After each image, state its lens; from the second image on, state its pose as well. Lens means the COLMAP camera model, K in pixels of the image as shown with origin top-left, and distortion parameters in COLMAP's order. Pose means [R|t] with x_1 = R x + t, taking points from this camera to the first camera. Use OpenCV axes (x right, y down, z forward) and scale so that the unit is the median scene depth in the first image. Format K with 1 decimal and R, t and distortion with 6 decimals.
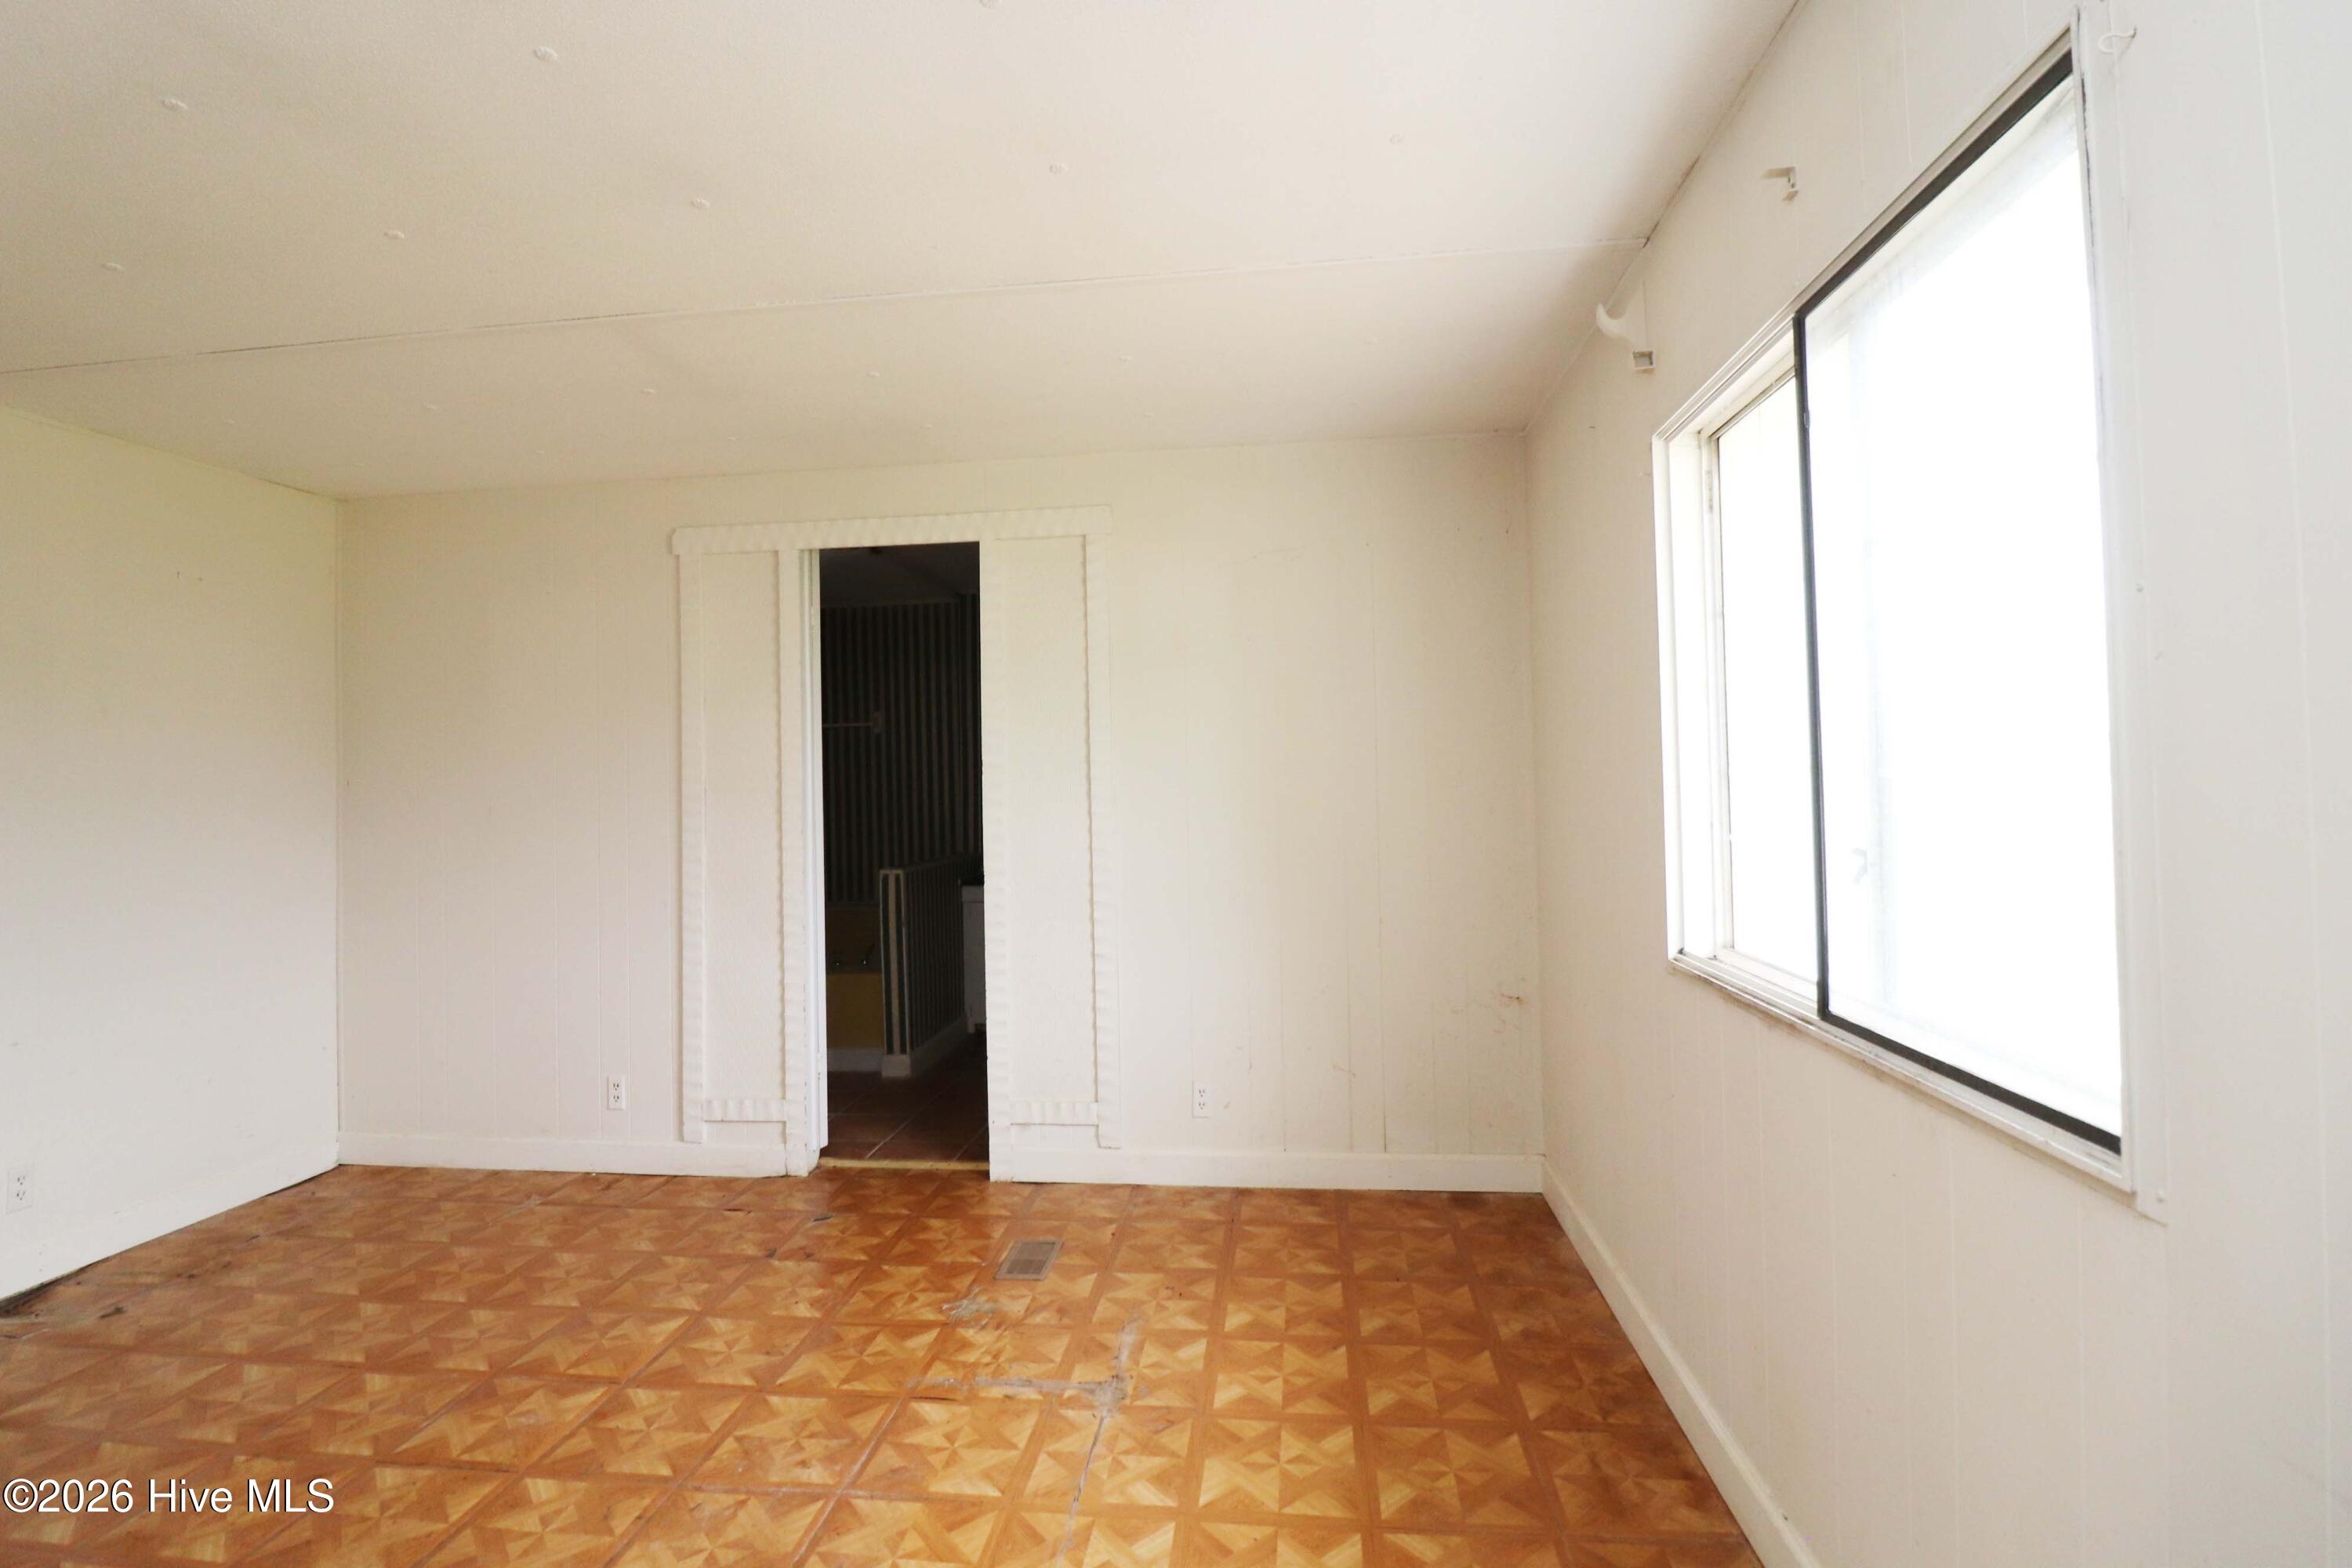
lens RADIAL K [[1085.5, 0, 1175.9], [0, 1085.5, 776.1], [0, 0, 1]] dist [-0.009060, -0.008908]
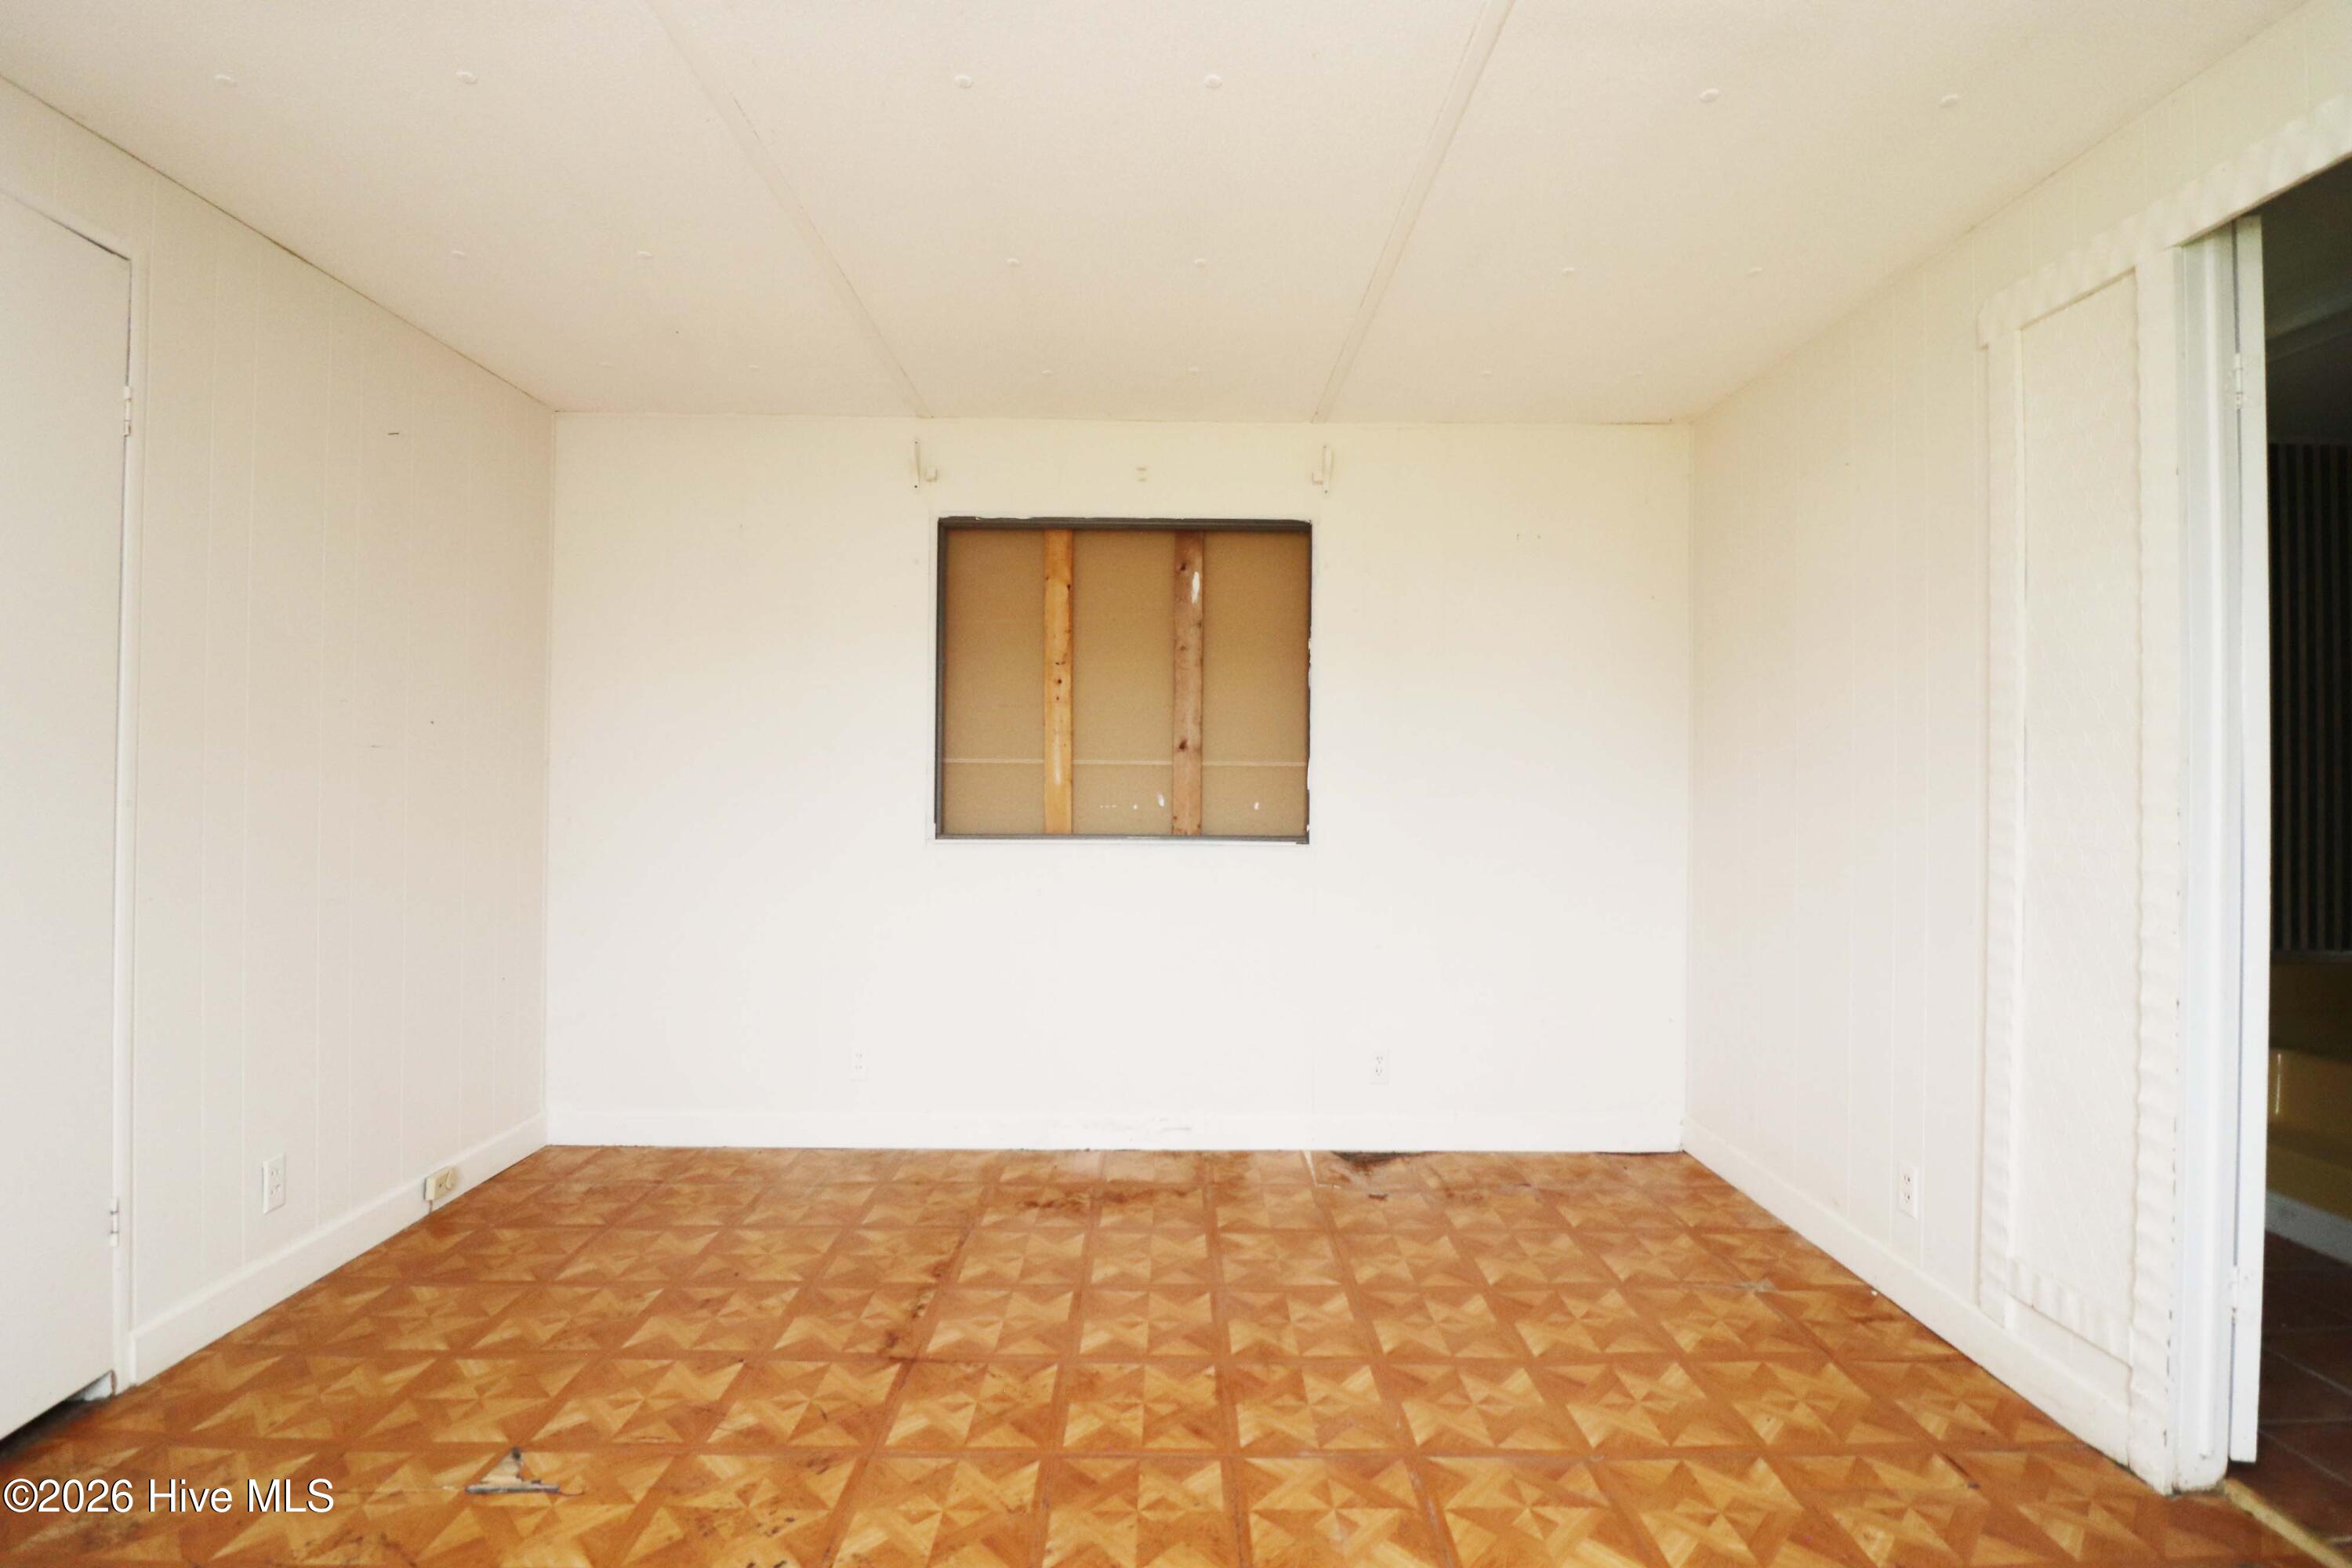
lens RADIAL K [[1085.5, 0, 1182.8], [0, 1085.5, 780.6], [0, 0, 1]] dist [-0.009060, -0.008908]
pose [[0.123233, 0.022622, -0.992120, 0.096422], [-0.001310, 0.999743, 0.022633, 0.029416], [0.992377, -0.001489, 0.123231, 0.552153]]
